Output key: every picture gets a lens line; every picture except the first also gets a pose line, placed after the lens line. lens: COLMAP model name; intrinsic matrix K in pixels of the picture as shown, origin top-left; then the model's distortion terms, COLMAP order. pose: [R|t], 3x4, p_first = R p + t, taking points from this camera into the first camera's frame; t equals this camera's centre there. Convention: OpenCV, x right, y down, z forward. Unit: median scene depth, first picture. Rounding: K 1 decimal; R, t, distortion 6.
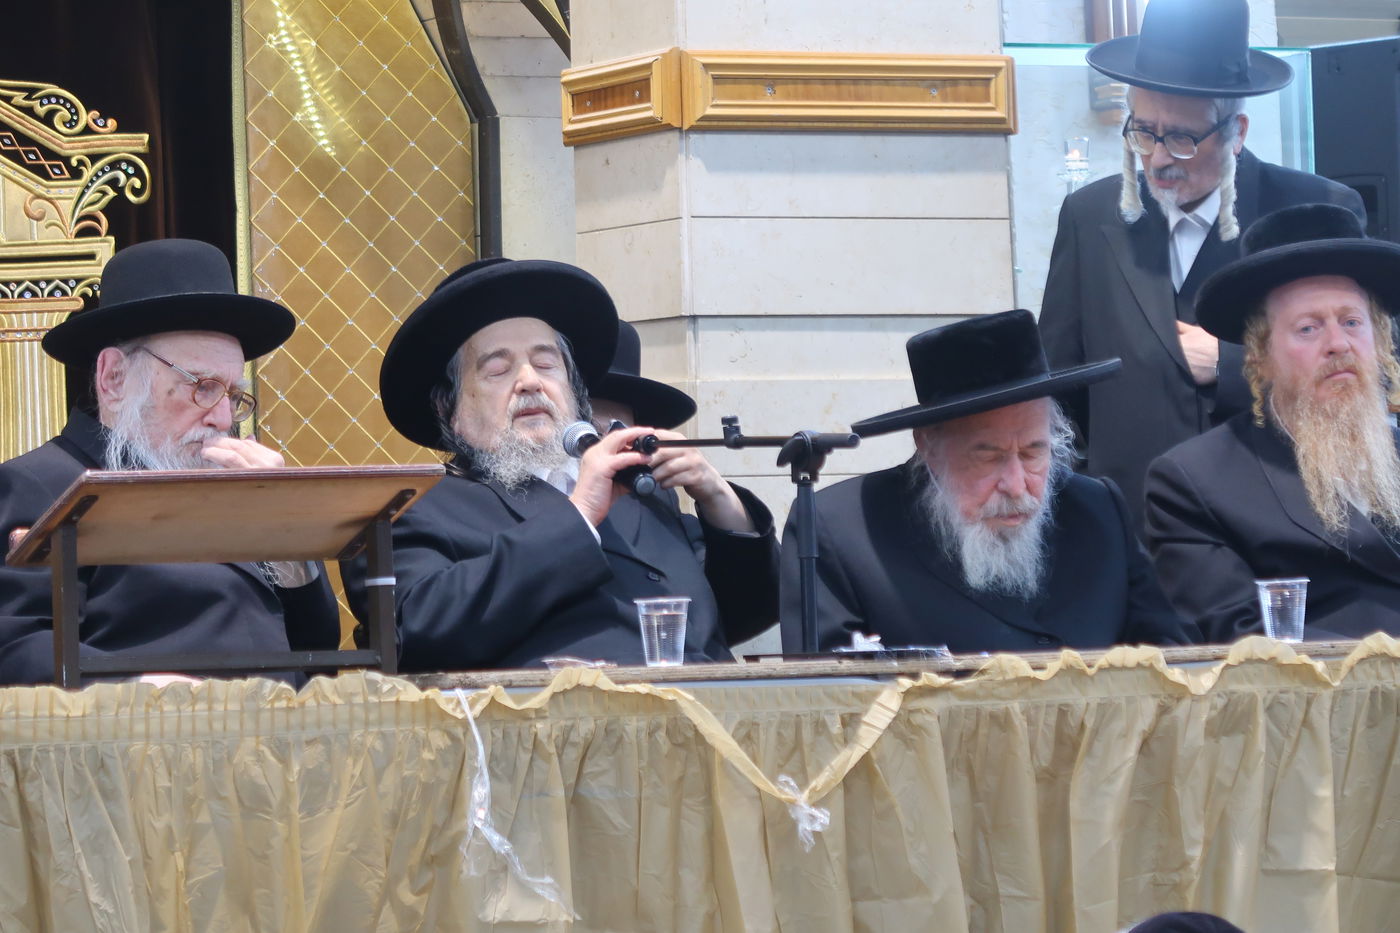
lens RADIAL K [[4945.4, 0, 709.9], [0, 4945.4, 327.1], [0, 0, 1]] dist [0.080833, -1.997155]
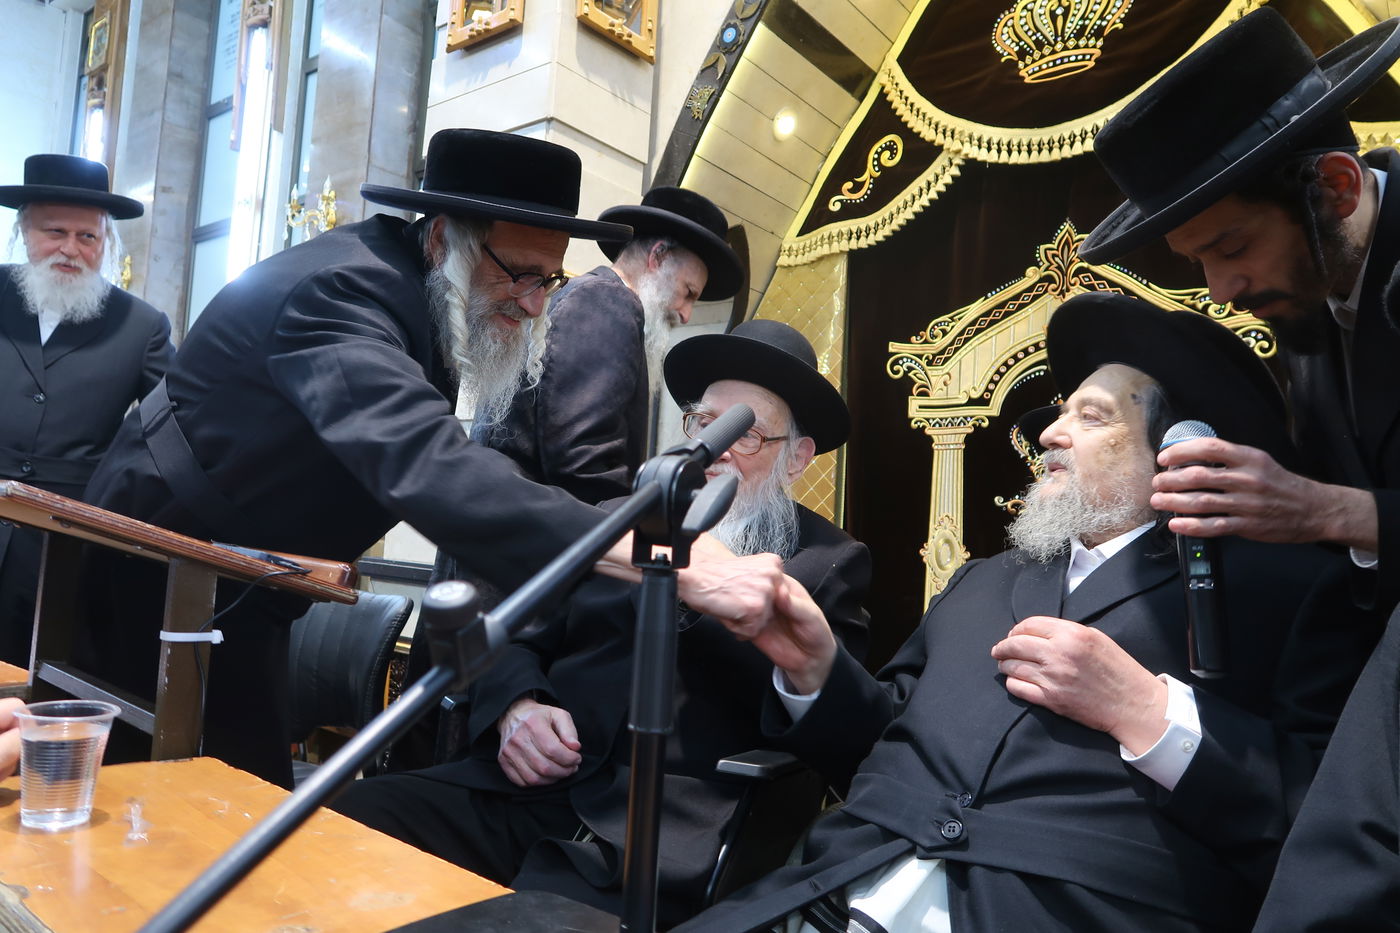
lens RADIAL K [[954.8, 0, 690.9], [0, 954.8, 458.6], [0, 0, 1]] dist [-0.008896, -0.000871]
pose [[0.415625, -0.016933, -0.909379, 0.101586], [-0.042278, 0.998386, -0.037913, 0.032680], [0.908553, 0.054205, 0.414238, 0.973601]]
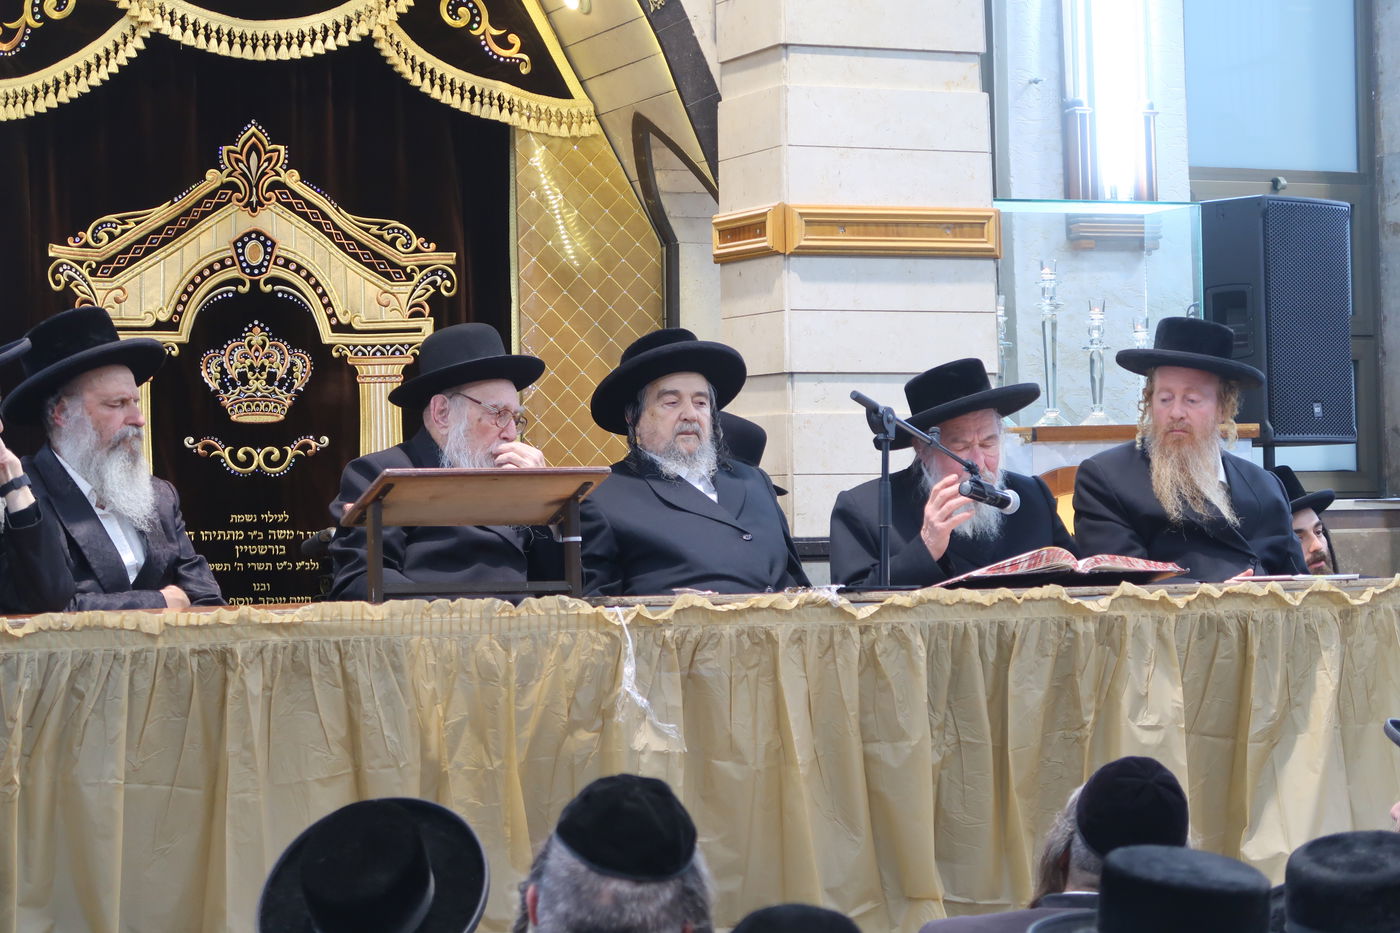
lens RADIAL K [[3298.8, 0, 700.1], [0, 3298.8, 389.7], [0, 0, 1]] dist [0.031619, -0.474751]
pose [[0.998267, 0.010863, -0.057838, 0.034841], [-0.010453, 0.999918, 0.007374, -0.005163], [0.057913, -0.006756, 0.998299, -0.063791]]
